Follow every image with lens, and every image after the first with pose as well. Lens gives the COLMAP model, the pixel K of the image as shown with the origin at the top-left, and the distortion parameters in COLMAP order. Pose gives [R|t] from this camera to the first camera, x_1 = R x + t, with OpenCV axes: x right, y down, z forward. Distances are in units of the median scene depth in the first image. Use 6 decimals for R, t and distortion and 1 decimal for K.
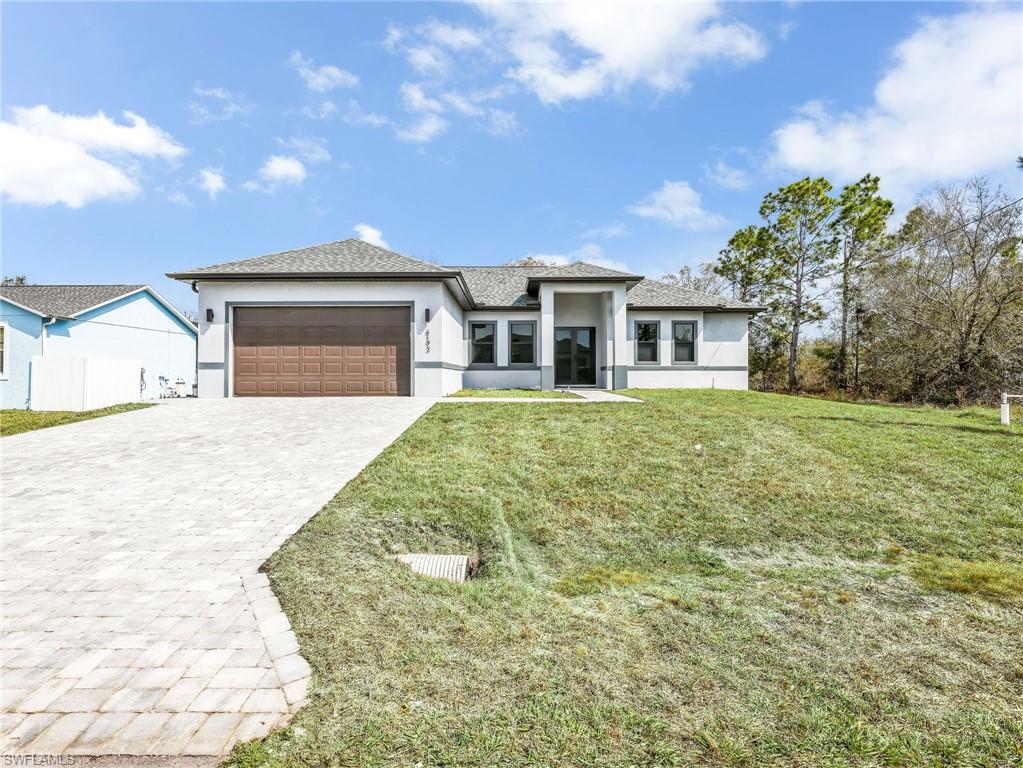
lens RADIAL K [[541.7, 0, 510.7], [0, 541.7, 381.4], [0, 0, 1]] dist [0.001757, 0.000465]
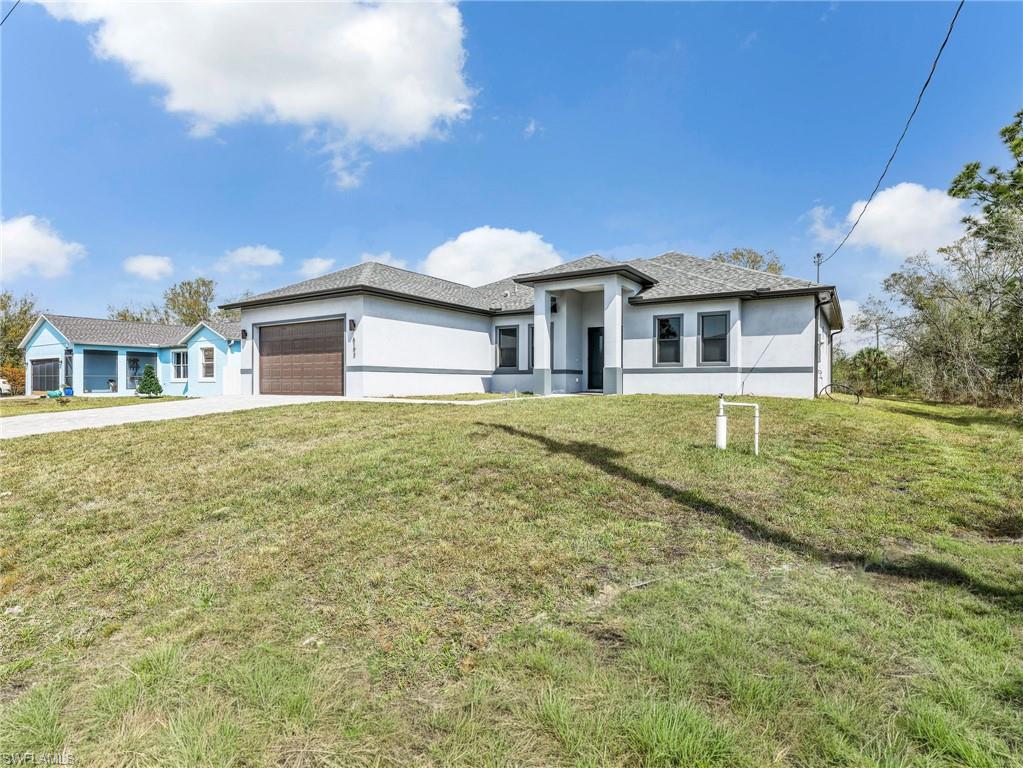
lens RADIAL K [[541.7, 0, 510.7], [0, 541.7, 381.4], [0, 0, 1]] dist [0.001757, 0.000465]
pose [[0.837577, 0.001601, -0.546317, 0.525297], [-0.008848, 0.999904, -0.010635, 0.003681], [0.546248, 0.013742, 0.837511, 0.160268]]
